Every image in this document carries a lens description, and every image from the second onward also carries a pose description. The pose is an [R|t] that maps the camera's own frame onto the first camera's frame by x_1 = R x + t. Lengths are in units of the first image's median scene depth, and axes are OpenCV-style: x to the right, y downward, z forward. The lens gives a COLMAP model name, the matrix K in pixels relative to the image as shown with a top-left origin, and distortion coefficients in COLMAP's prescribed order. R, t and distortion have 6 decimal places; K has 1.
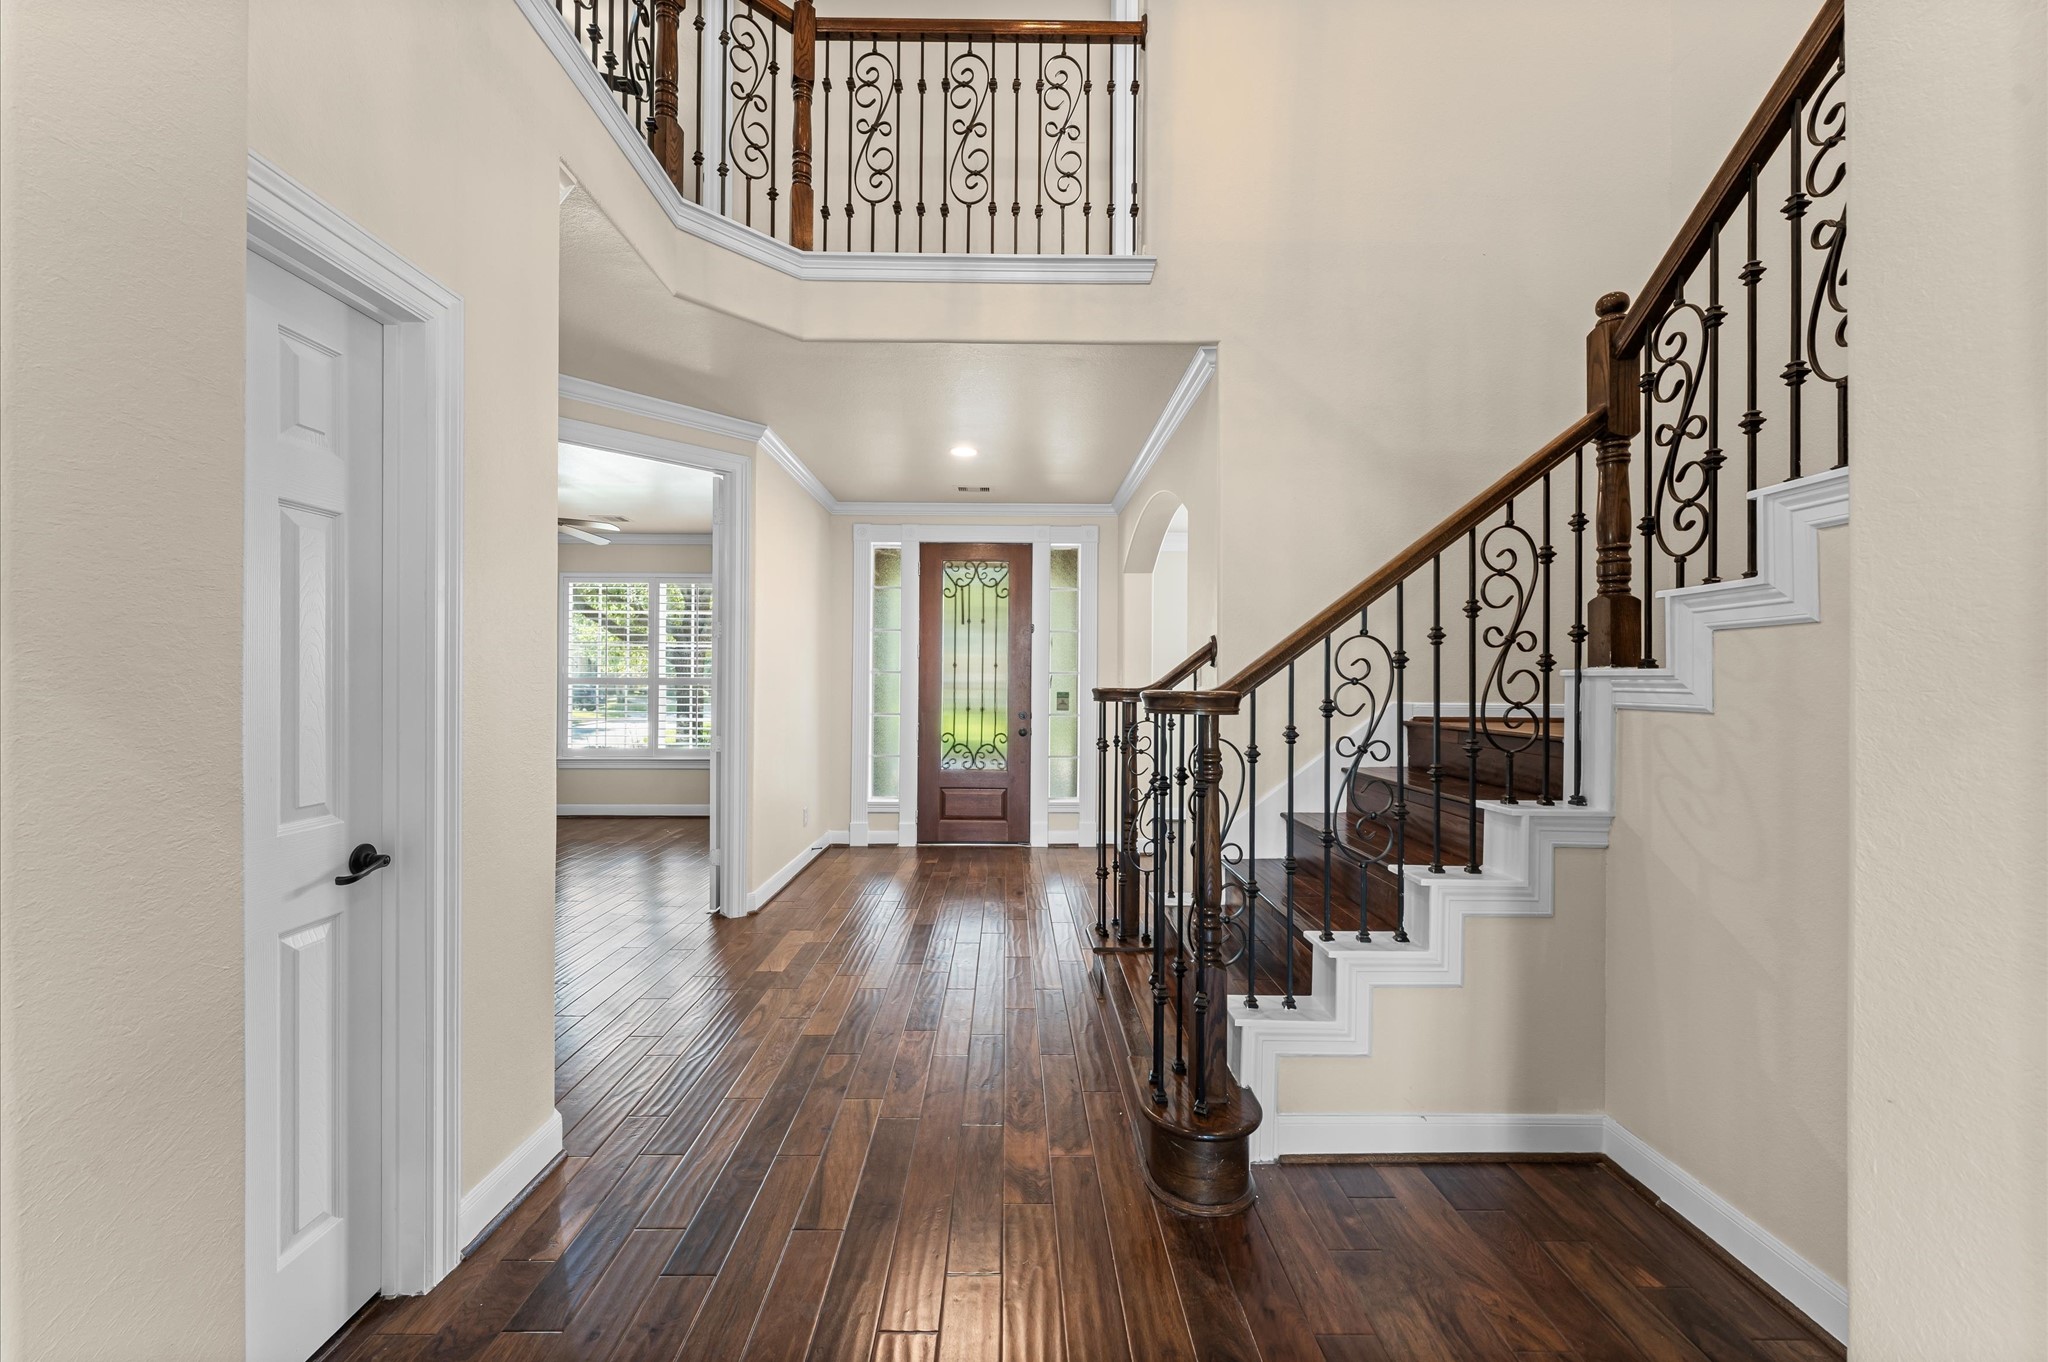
lens RADIAL K [[816.2, 0, 1008.4], [0, 816.2, 683.4], [0, 0, 1]] dist [-0.000257, -0.000112]
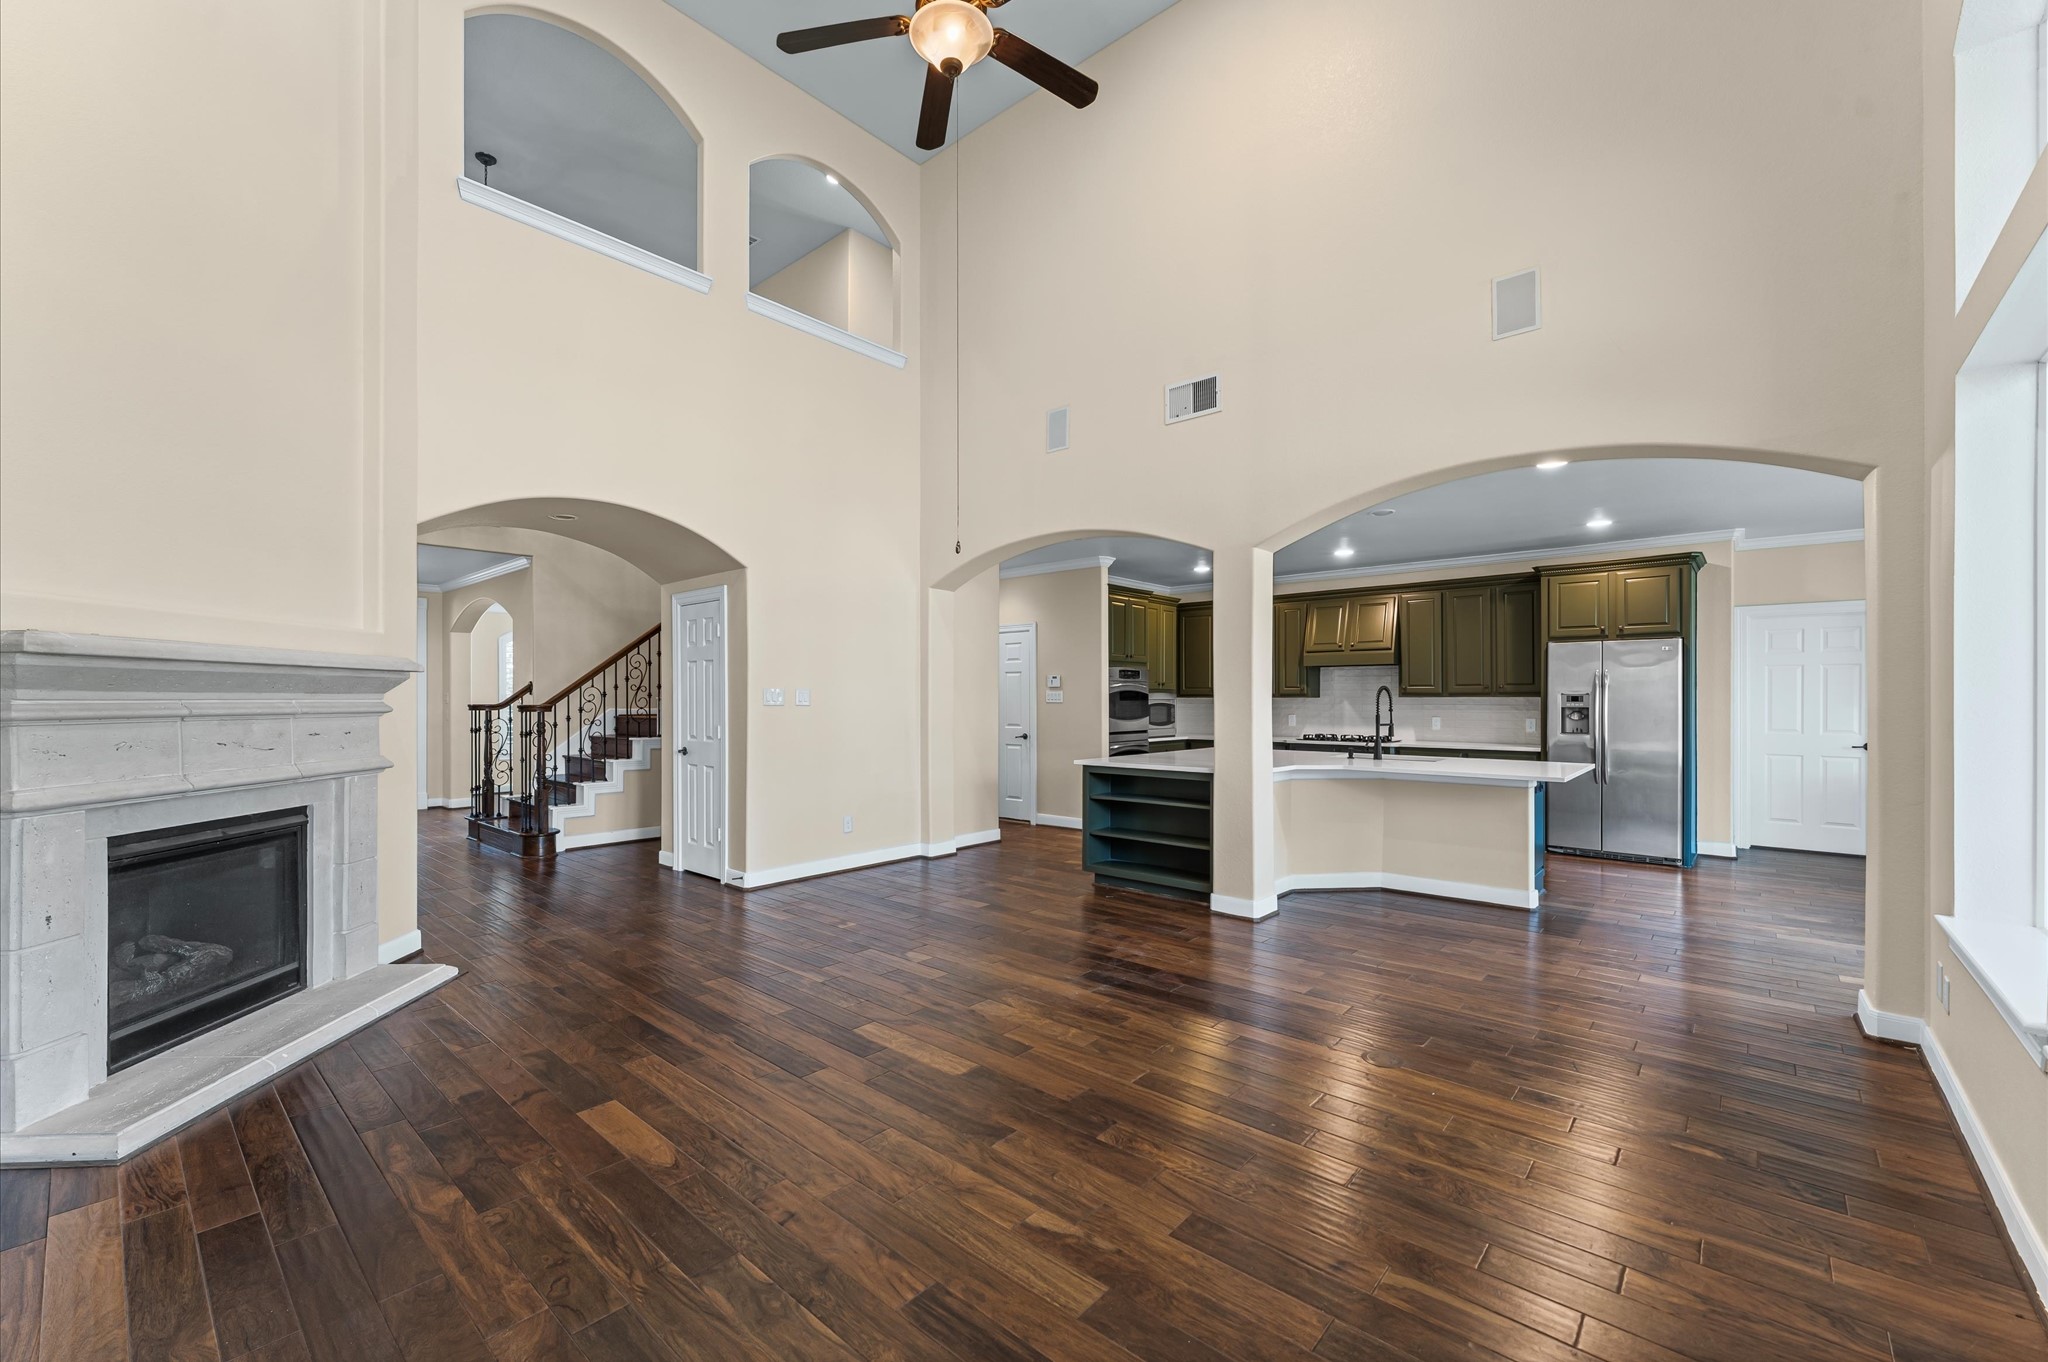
lens RADIAL K [[816.2, 0, 1015.6], [0, 816.2, 694.5], [0, 0, 1]] dist [-0.000257, -0.000112]
pose [[0.663370, -0.002511, 0.748288, -0.854907], [0.006654, 0.999975, -0.002544, -0.010054], [-0.748262, 0.006666, 0.663370, -2.353183]]
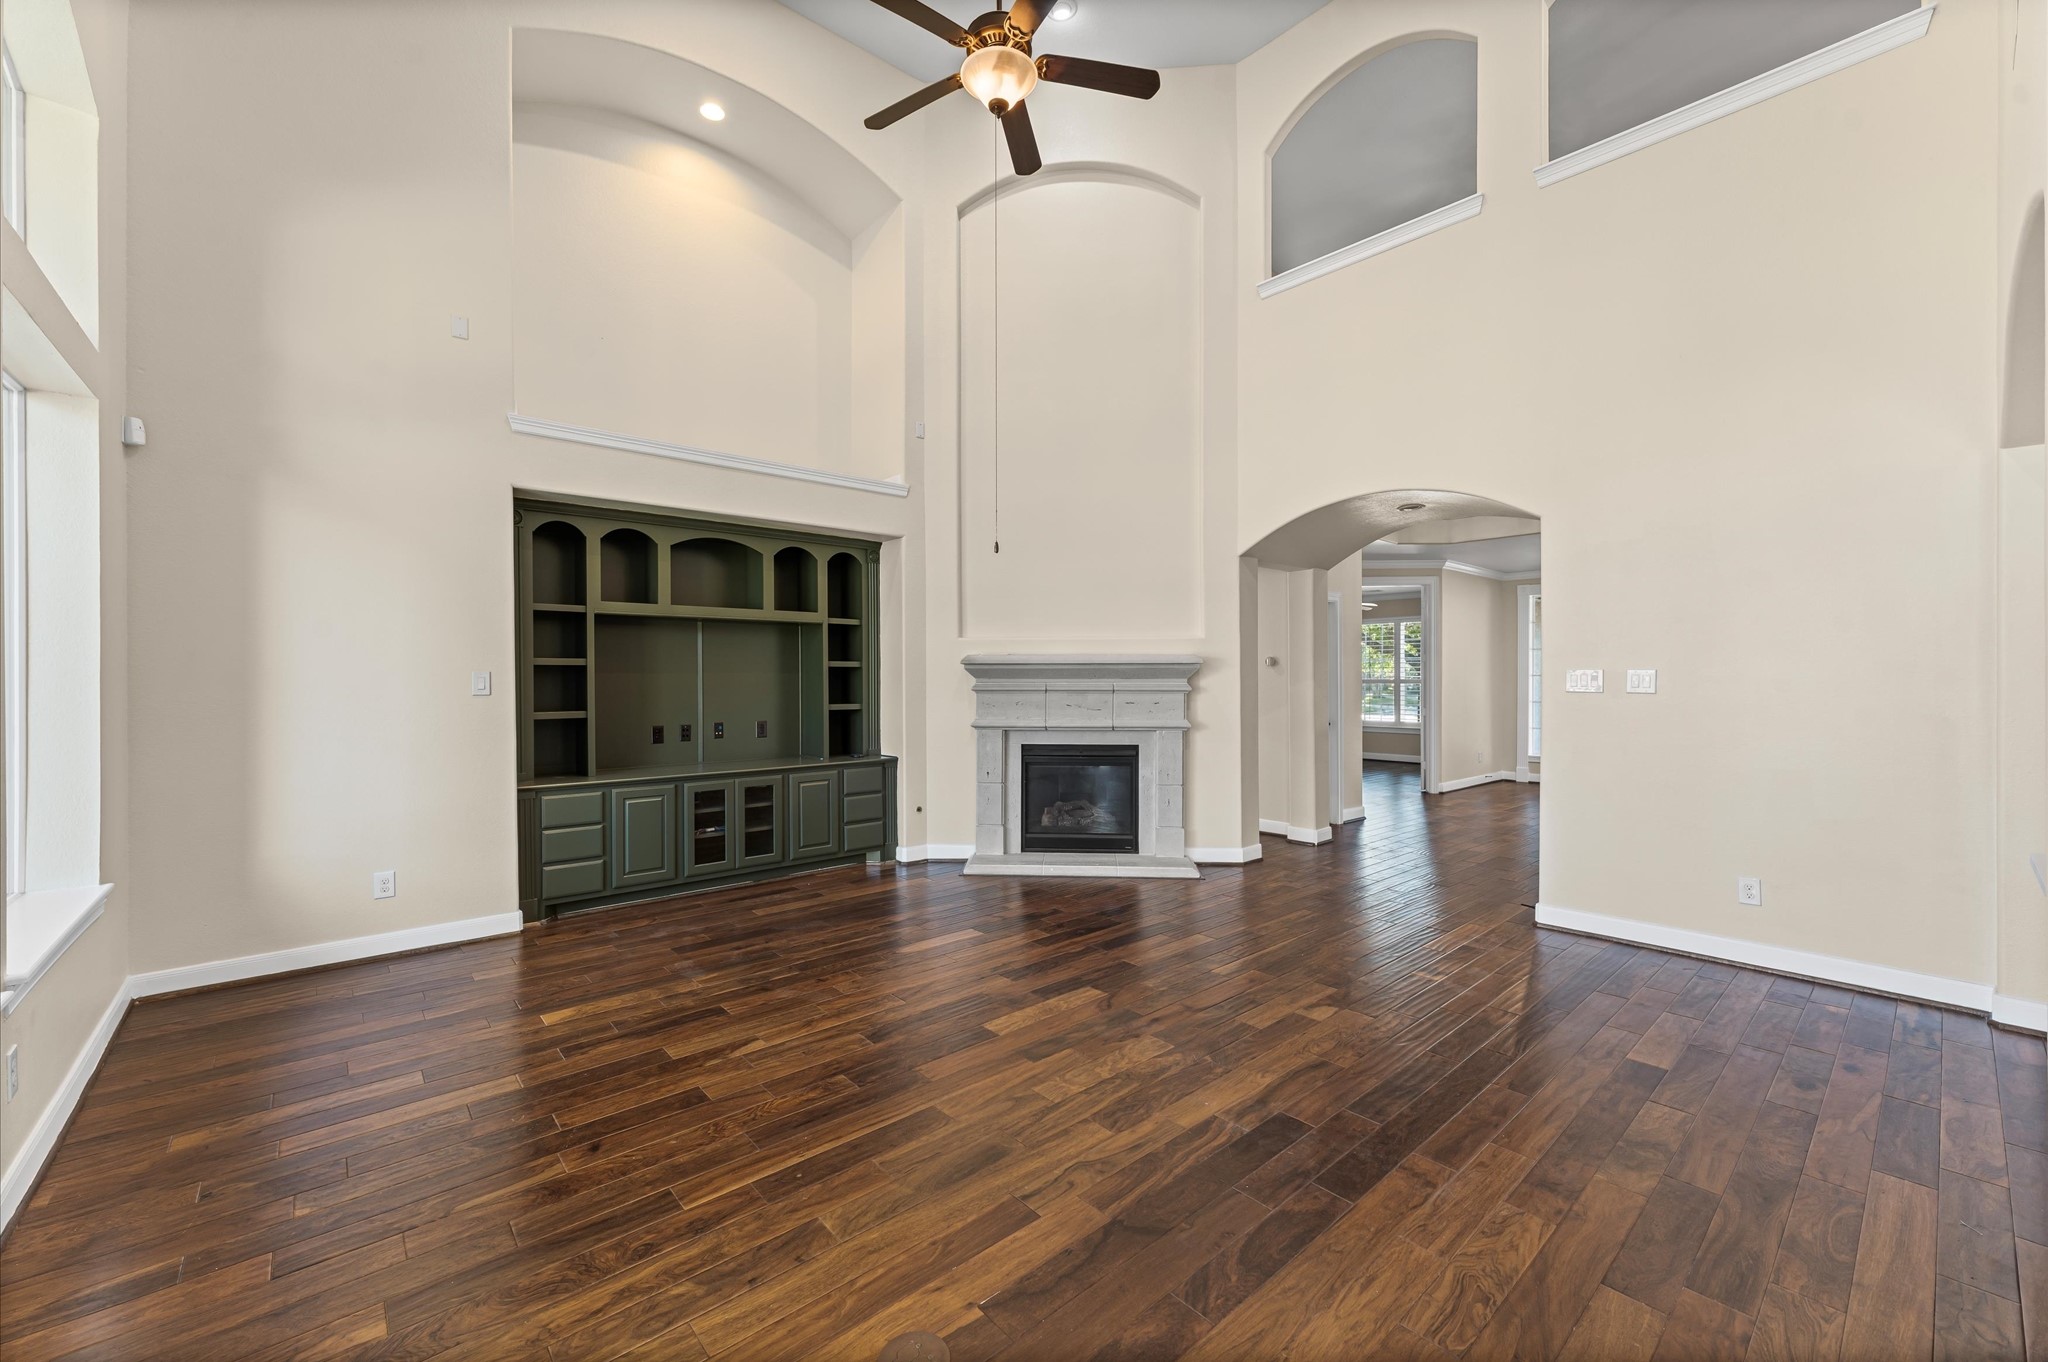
lens RADIAL K [[816.2, 0, 1024.9], [0, 816.2, 678.9], [0, 0, 1]] dist [-0.000257, -0.000112]
pose [[0.664184, -0.004163, -0.747558, 1.058376], [0.002145, 0.999991, -0.003662, -0.015444], [0.747566, 0.000829, 0.664187, -2.323468]]
